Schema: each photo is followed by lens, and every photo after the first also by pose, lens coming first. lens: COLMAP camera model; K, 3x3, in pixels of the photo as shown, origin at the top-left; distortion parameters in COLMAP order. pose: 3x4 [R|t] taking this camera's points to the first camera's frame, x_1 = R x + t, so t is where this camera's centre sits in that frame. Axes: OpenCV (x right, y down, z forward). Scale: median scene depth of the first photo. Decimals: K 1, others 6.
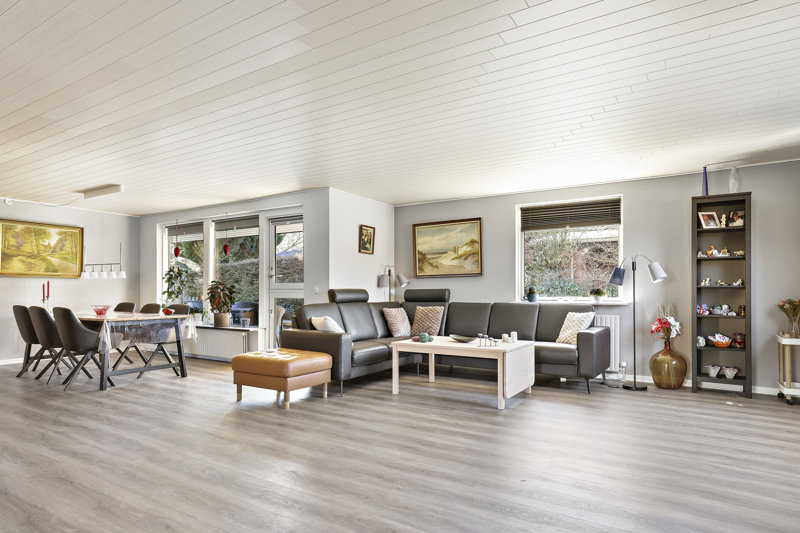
lens RADIAL K [[472.3, 0, 390.9], [0, 472.3, 285.8], [0, 0, 1]] dist [0.009567, 0.005249]
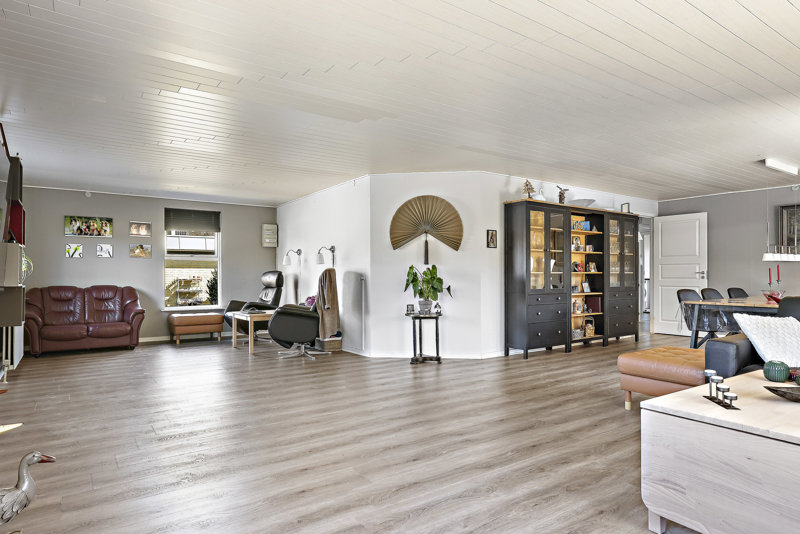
lens RADIAL K [[472.3, 0, 396.7], [0, 472.3, 272.9], [0, 0, 1]] dist [0.009567, 0.005249]
pose [[-0.371926, -0.004268, -0.928253, 0.549175], [0.012621, 0.999874, -0.009654, 0.007579], [0.928177, -0.015306, -0.371825, 0.679658]]
